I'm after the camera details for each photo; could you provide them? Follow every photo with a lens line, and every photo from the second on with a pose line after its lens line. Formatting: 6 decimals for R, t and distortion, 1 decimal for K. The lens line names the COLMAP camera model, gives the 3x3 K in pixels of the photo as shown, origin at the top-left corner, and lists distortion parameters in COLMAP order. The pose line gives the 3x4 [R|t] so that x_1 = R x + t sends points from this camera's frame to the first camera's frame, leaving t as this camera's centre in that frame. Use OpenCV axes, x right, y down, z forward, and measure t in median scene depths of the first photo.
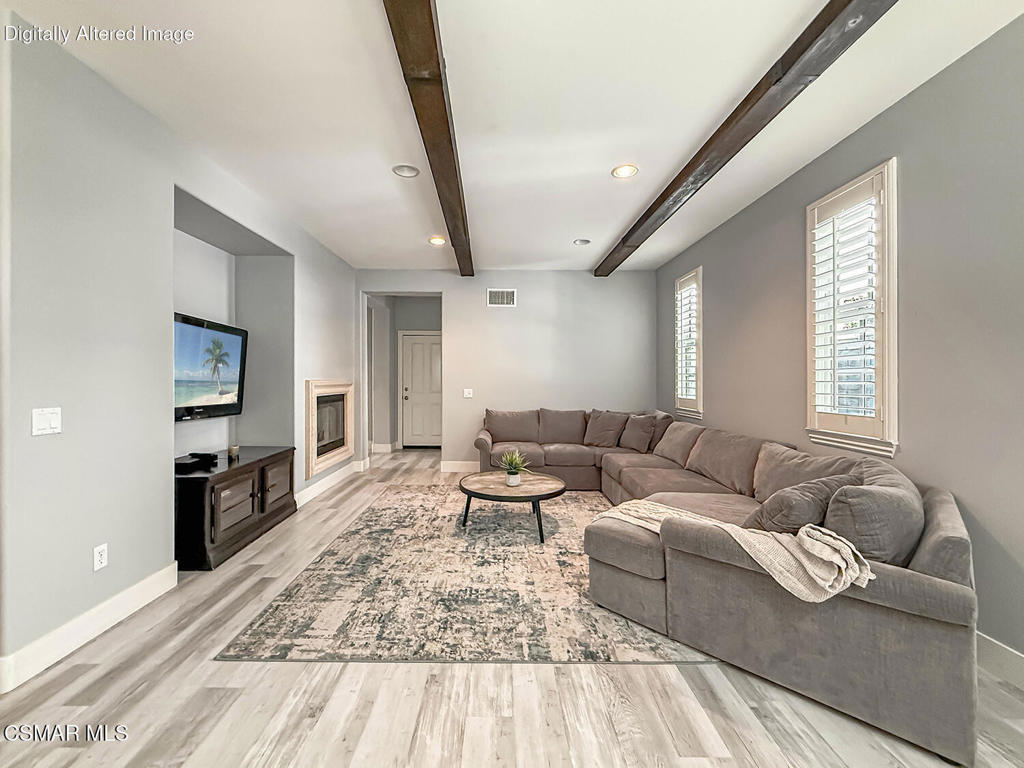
lens RADIAL K [[414.6, 0, 509.6], [0, 414.6, 382.1], [0, 0, 1]] dist [0.001233, 0.000040]
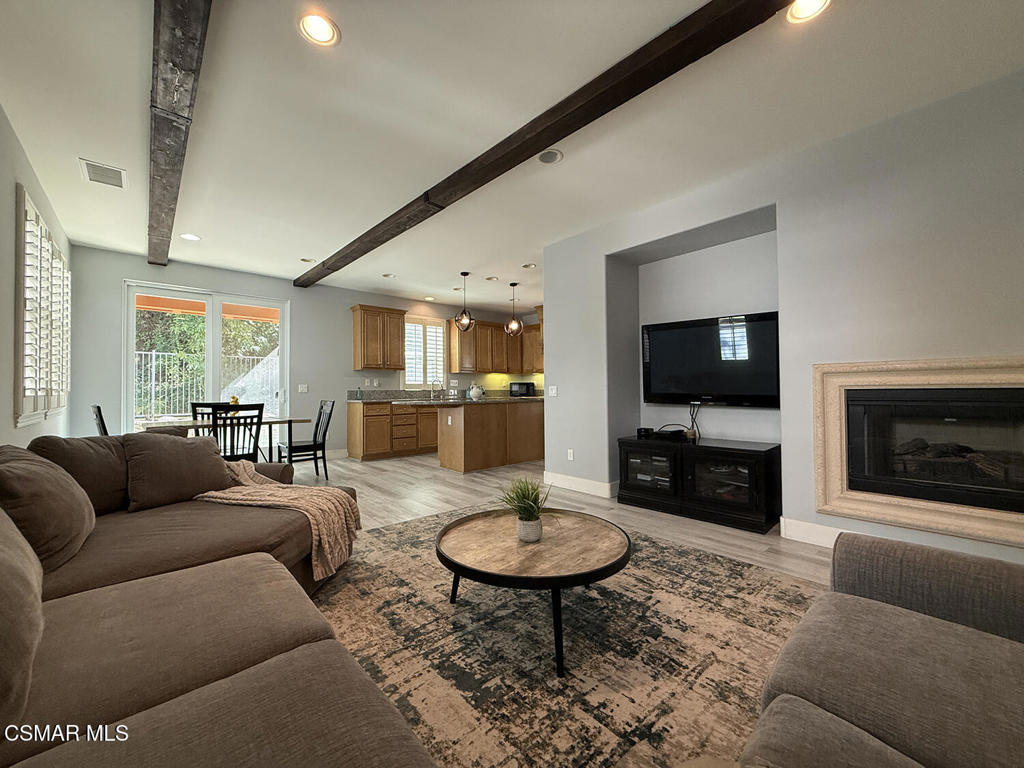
lens RADIAL K [[414.6, 0, 511.2], [0, 414.6, 384.3], [0, 0, 1]] dist [0.001233, 0.000040]
pose [[-0.759863, -0.007926, -0.650035, 0.493888], [0.001704, 0.999898, -0.014184, 0.052412], [0.650081, -0.011886, -0.759772, 1.749351]]
